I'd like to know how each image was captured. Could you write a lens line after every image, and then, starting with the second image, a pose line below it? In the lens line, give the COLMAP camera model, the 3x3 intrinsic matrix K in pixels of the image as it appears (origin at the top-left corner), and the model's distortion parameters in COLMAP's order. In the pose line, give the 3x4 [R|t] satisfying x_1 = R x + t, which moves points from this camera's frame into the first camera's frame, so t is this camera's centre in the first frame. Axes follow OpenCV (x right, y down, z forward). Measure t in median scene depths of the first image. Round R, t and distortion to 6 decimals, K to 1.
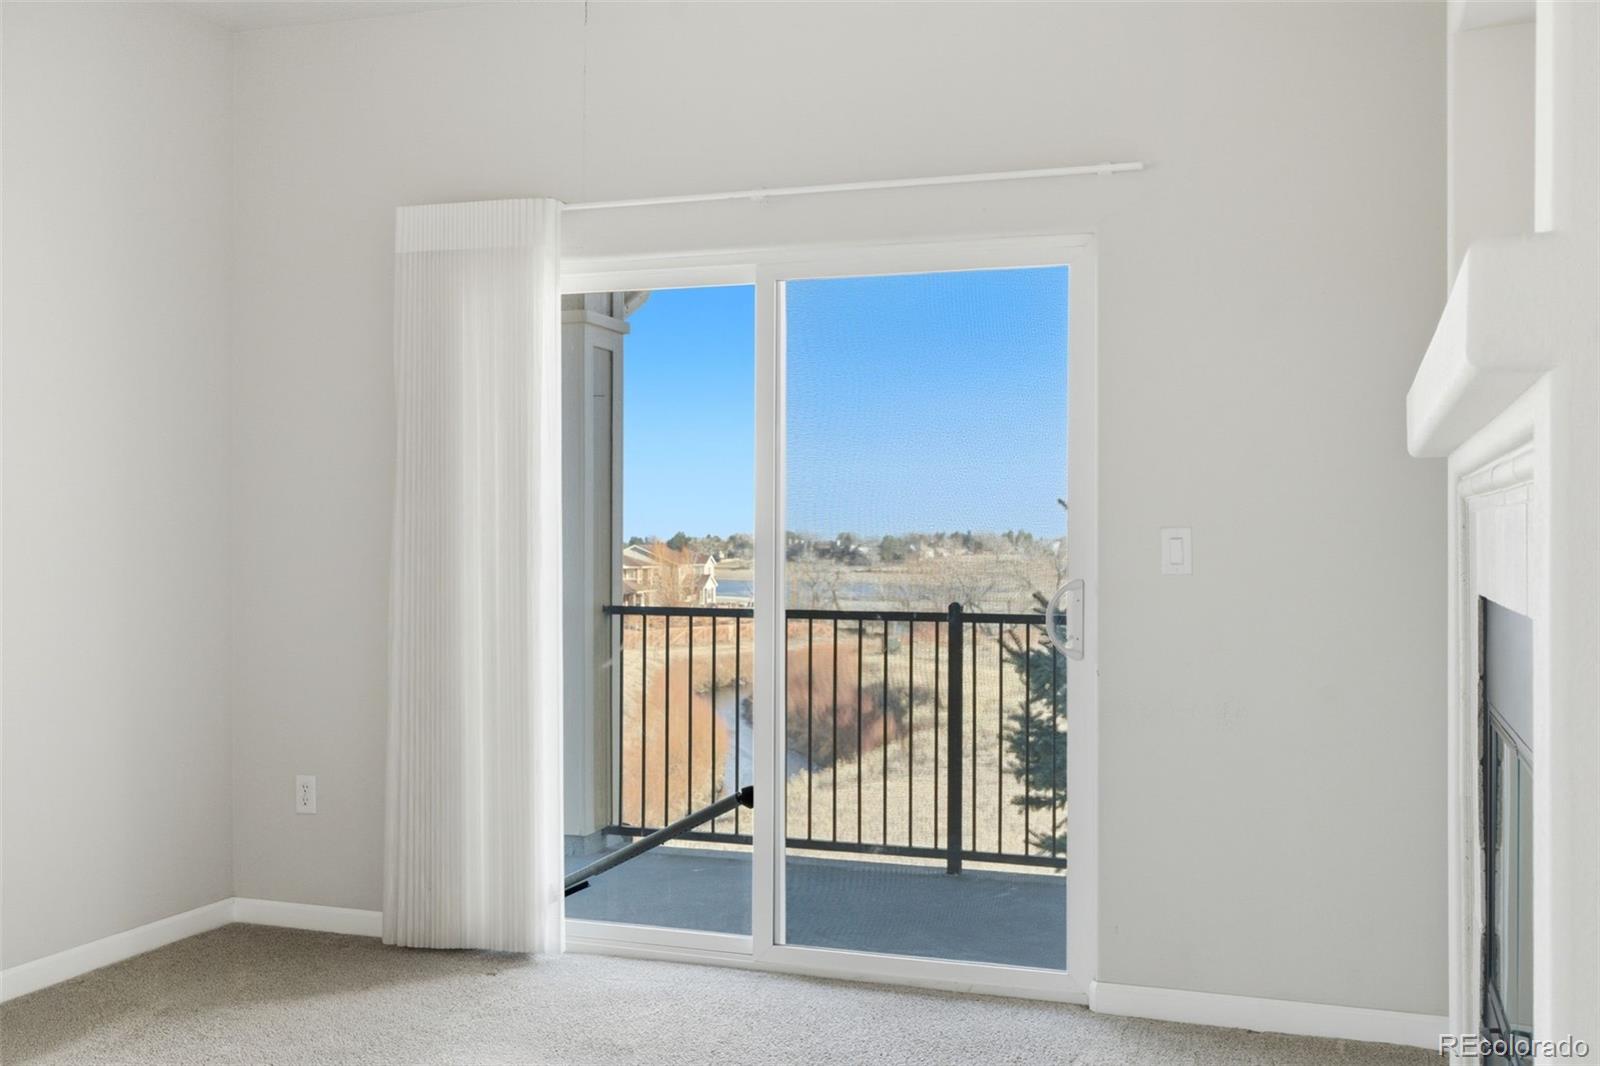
lens RADIAL K [[1600.0, 0, 800.0], [0, 1600.0, 533.0], [0, 0, 1]] dist [0.080007, 0.001411]
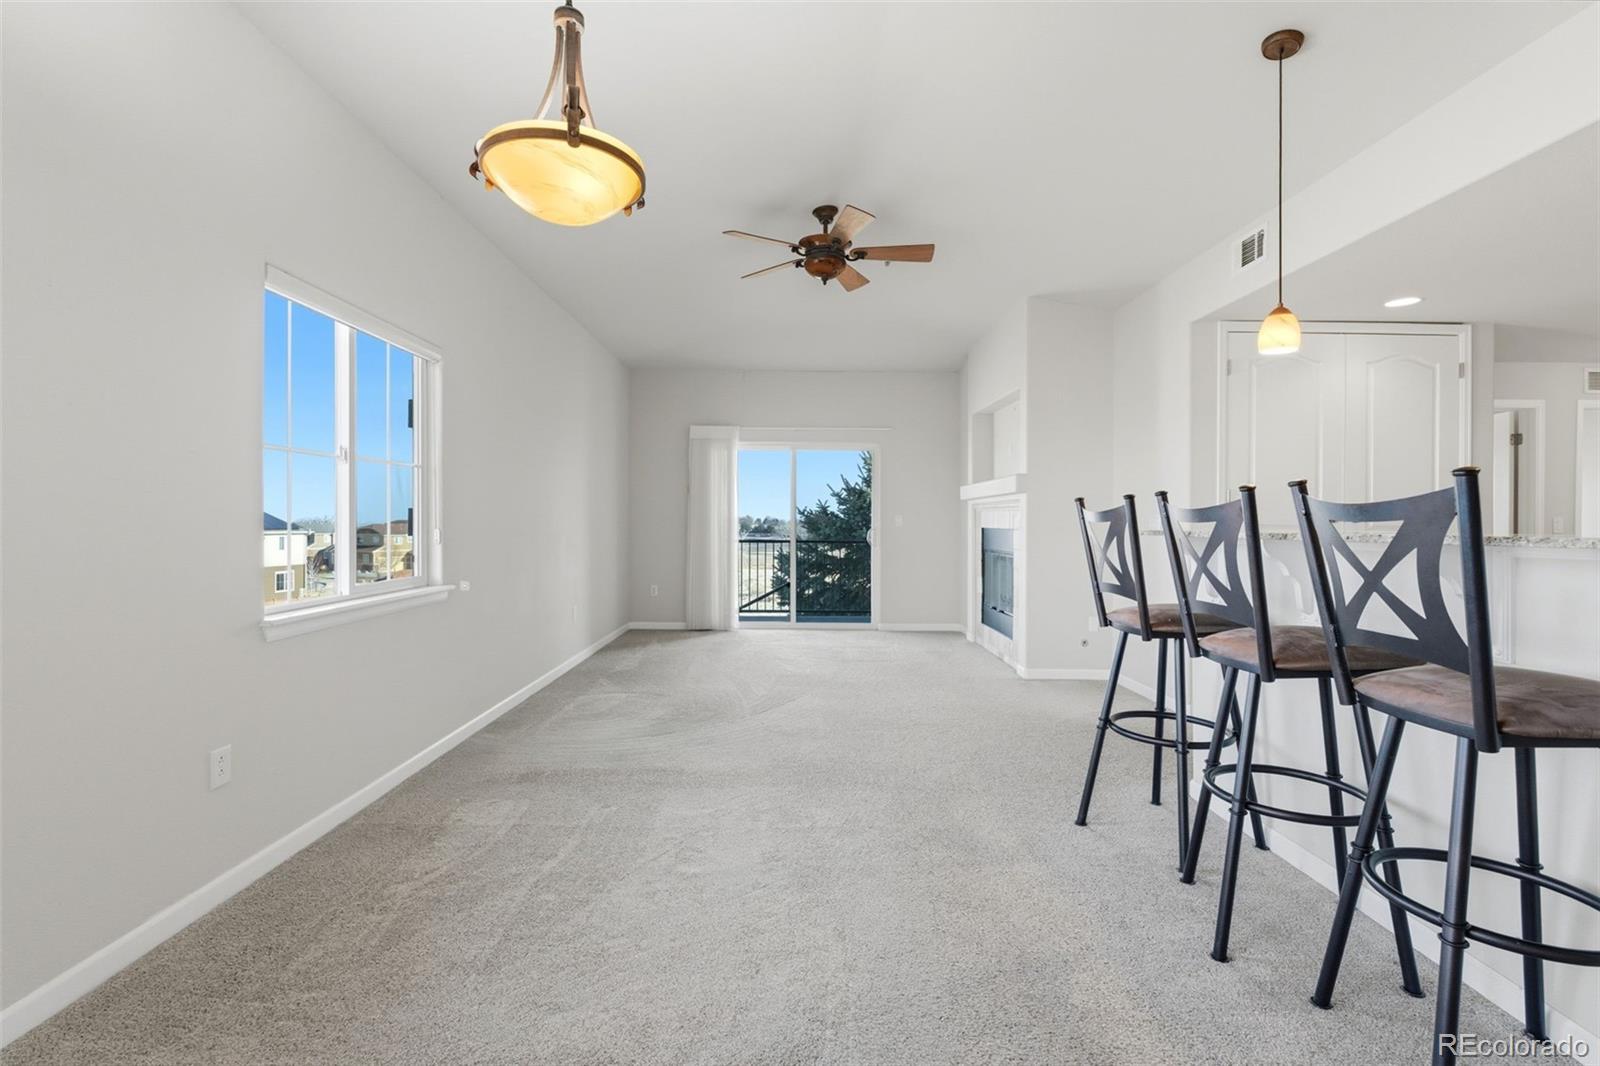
lens RADIAL K [[715.6, 0, 798.9], [0, 715.6, 528.4], [0, 0, 1]] dist [-0.008418, 0.000169]
pose [[0.941785, -0.003040, 0.336201, -0.521582], [-0.001796, 0.999899, 0.014074, 0.005073], [-0.336210, -0.013859, 0.941685, -0.550274]]
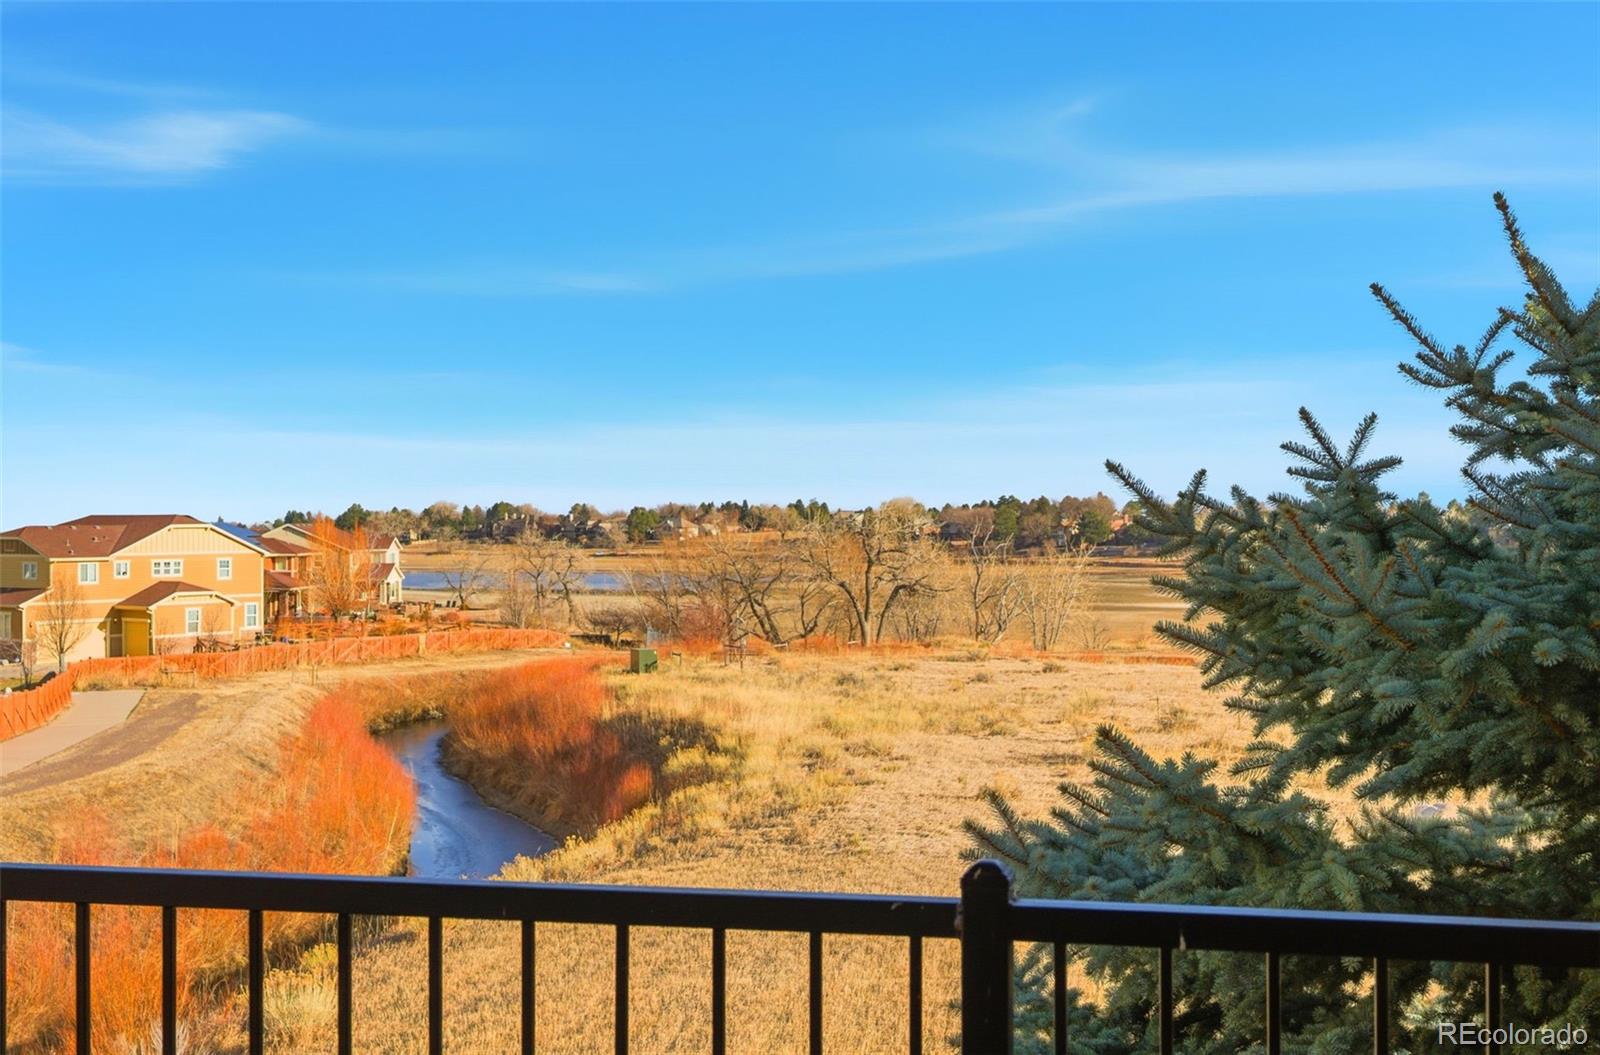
lens RADIAL K [[2120.3, 0, 800.0], [0, 2120.3, 527.5], [0, 0, 1]] dist [-0.001013, 0.011973]
pose [[0.991364, -0.007371, 0.130934, 0.027868], [0.005892, 0.999914, 0.011687, -0.020724], [-0.131009, -0.010815, 0.991322, 0.853027]]
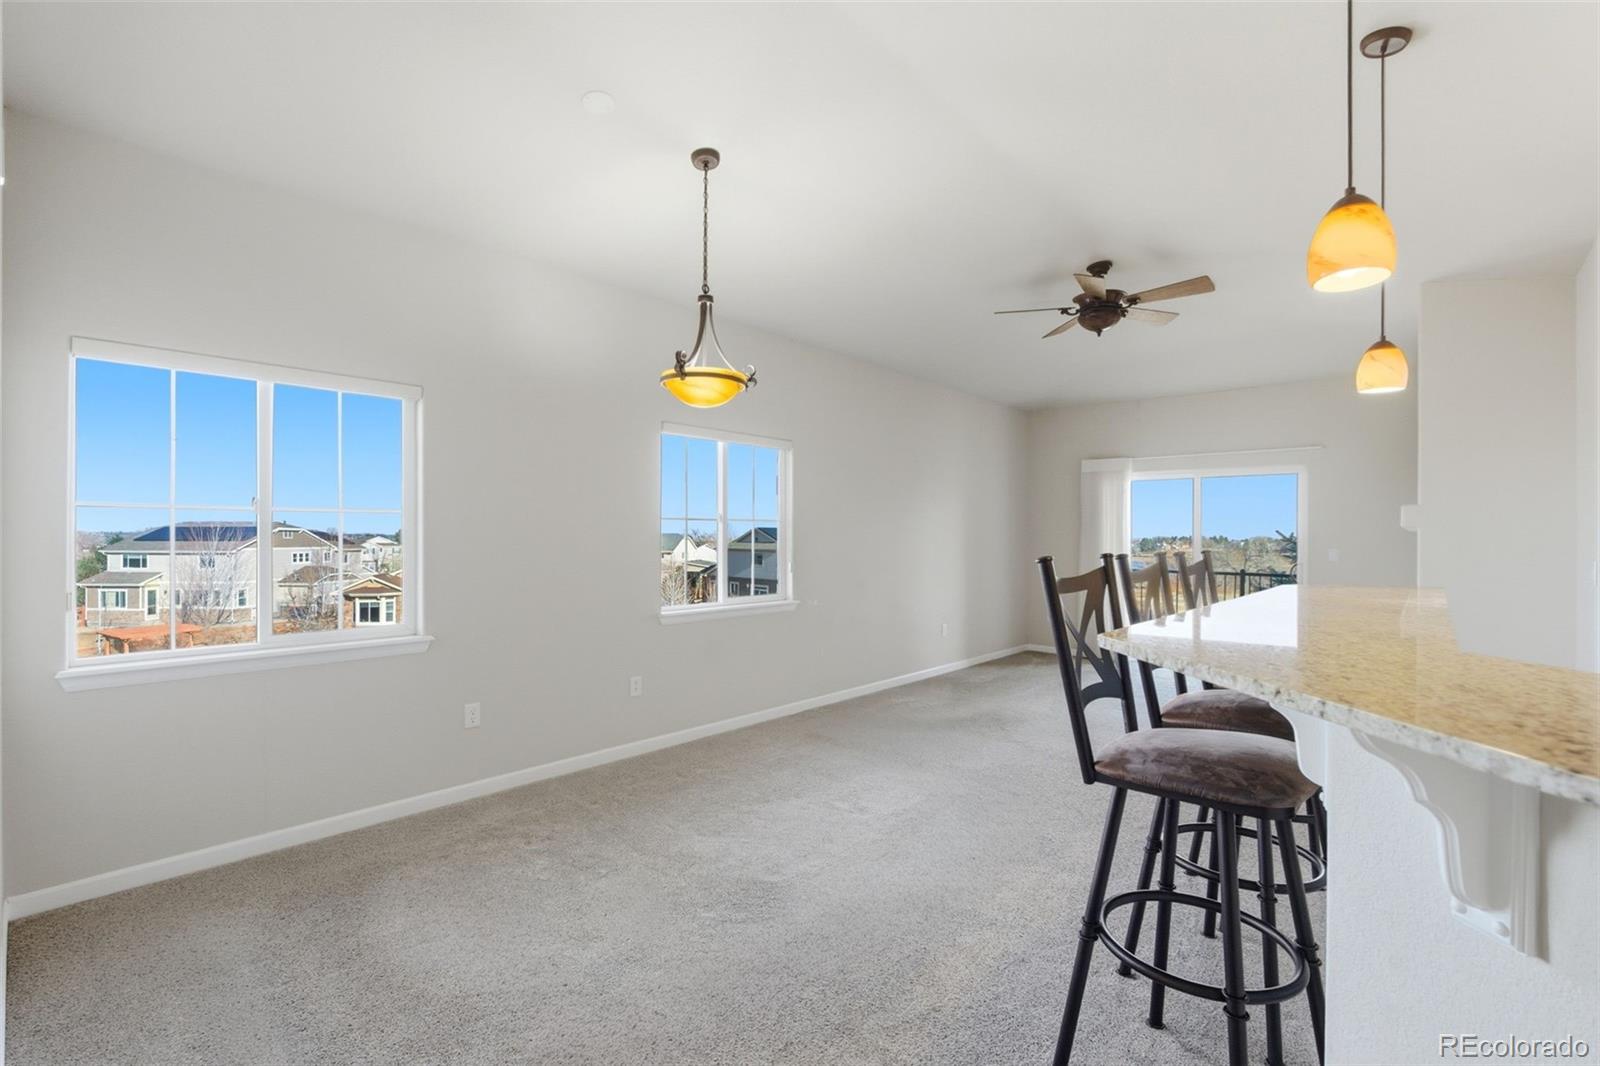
lens RADIAL K [[716.4, 0, 794.7], [0, 716.4, 544.6], [0, 0, 1]] dist [-0.000250, 0.000286]
pose [[0.921472, 0.004861, -0.388415, -0.202575], [-0.000545, 0.999937, 0.011220, -0.022167], [0.388445, -0.010127, 0.921416, -0.738048]]
